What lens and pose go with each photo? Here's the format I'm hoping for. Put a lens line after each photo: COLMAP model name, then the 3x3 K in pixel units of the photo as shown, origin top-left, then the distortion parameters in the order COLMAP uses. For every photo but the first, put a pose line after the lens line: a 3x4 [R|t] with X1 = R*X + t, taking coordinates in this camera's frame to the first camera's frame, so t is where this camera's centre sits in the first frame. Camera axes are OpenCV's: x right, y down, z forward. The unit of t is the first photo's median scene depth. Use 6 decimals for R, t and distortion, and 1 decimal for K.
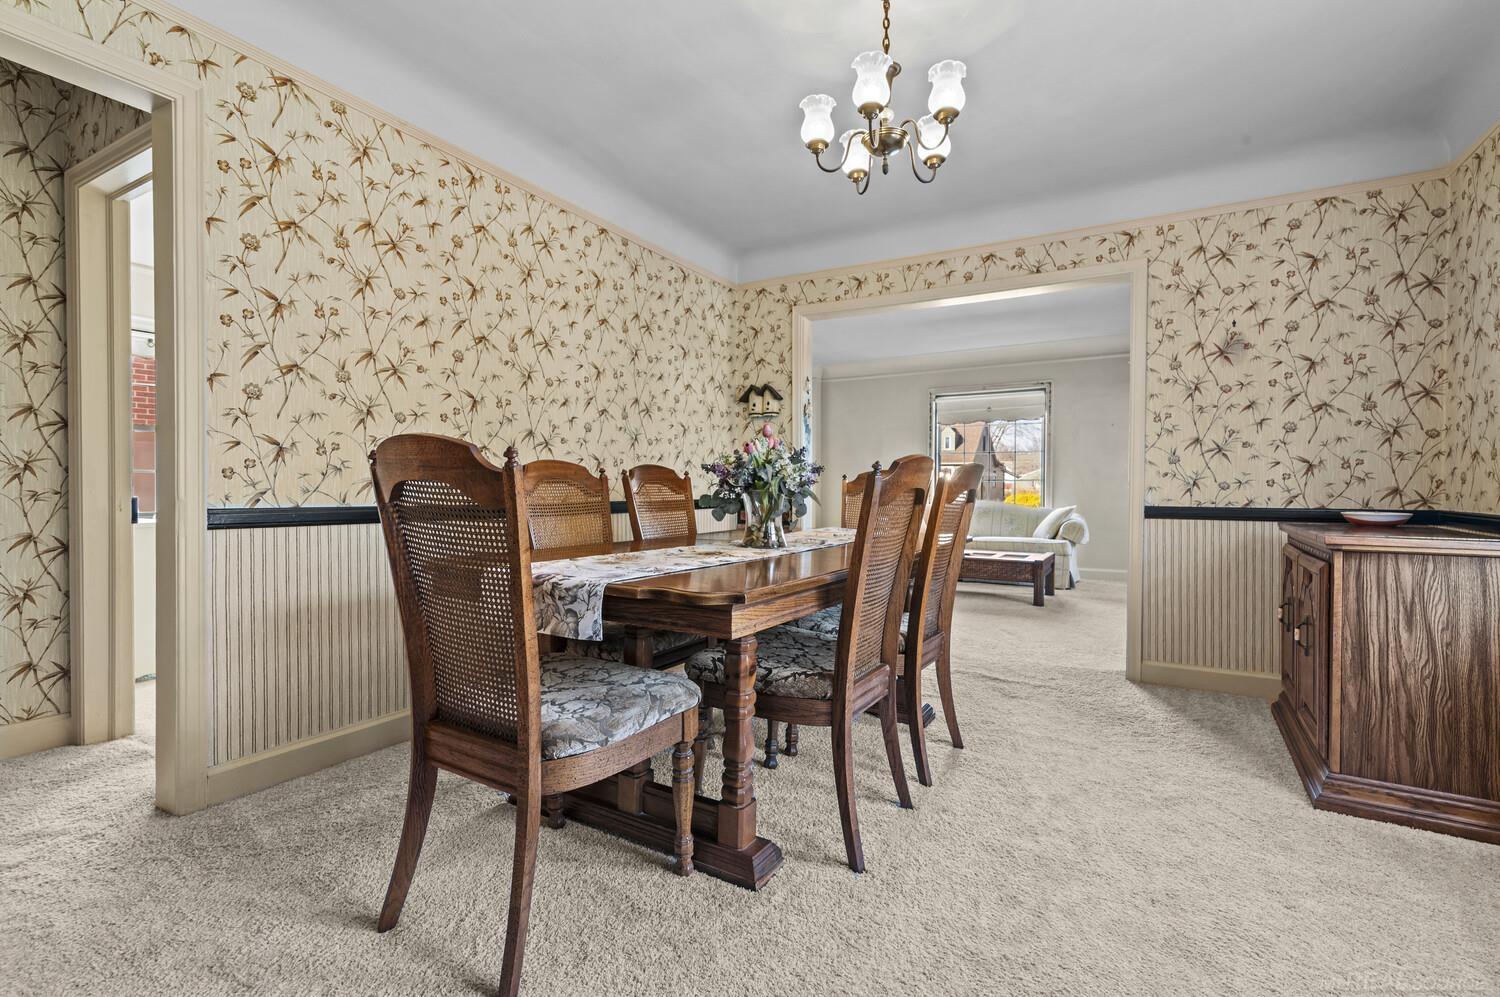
lens RADIAL K [[686.8, 0, 752.1], [0, 686.8, 490.7], [0, 0, 1]] dist [0.005306, 0.000485]
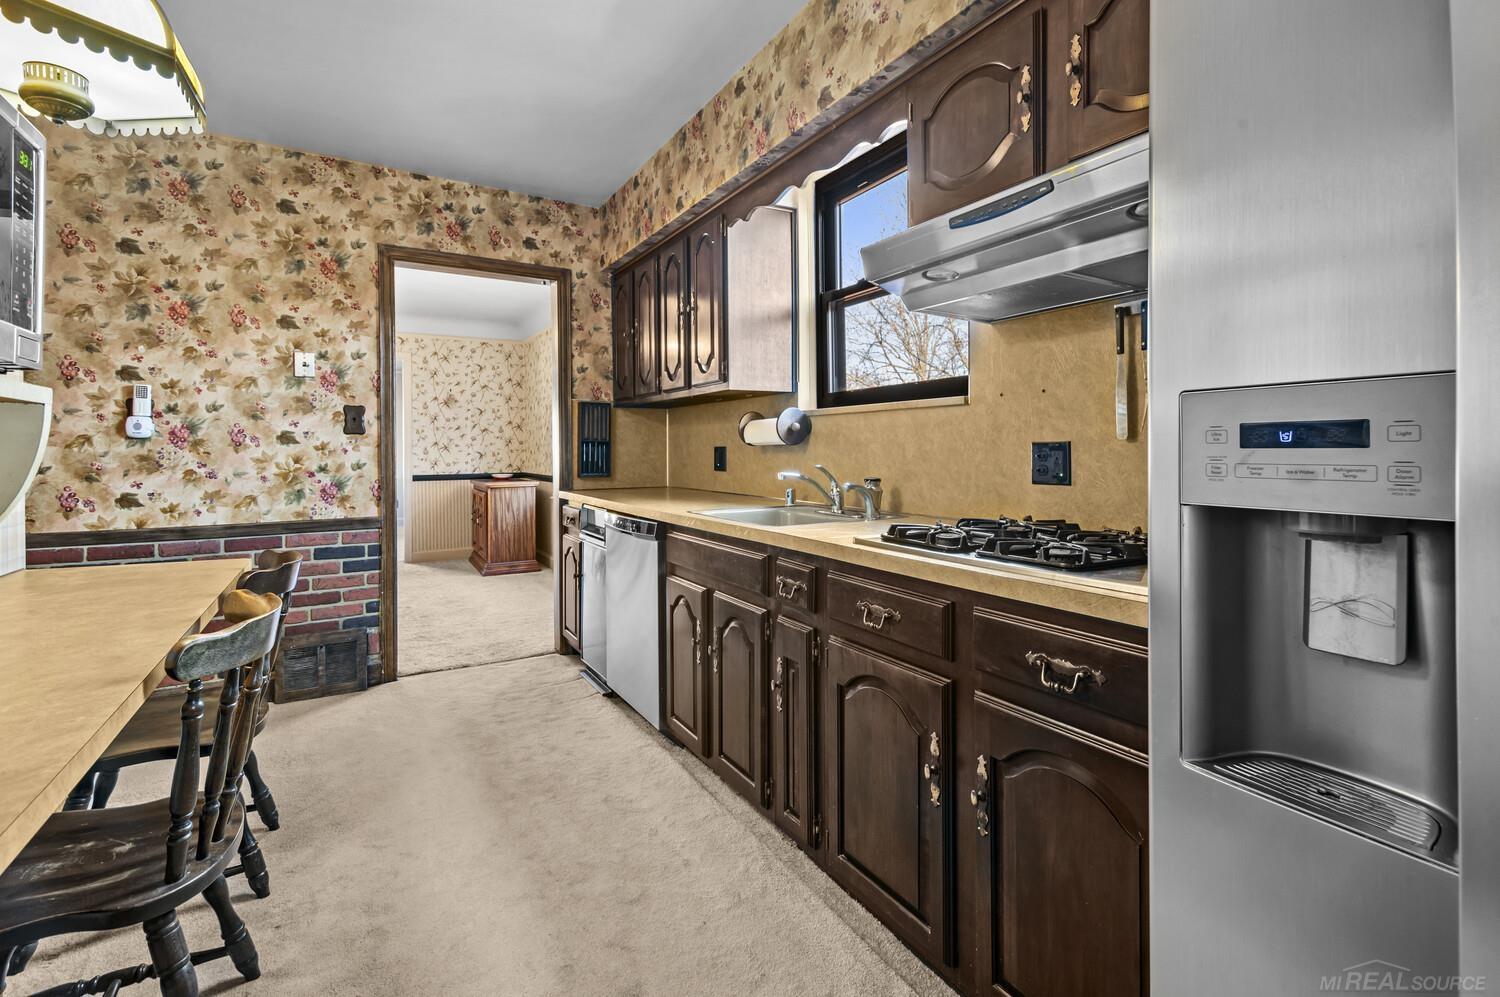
lens RADIAL K [[686.8, 0, 778.5], [0, 686.8, 452.1], [0, 0, 1]] dist [0.005306, 0.000485]
pose [[0.471603, -0.010215, 0.881752, -0.782008], [0.019204, 0.999815, 0.001312, -0.030661], [-0.881602, 0.016315, 0.471712, -1.003237]]
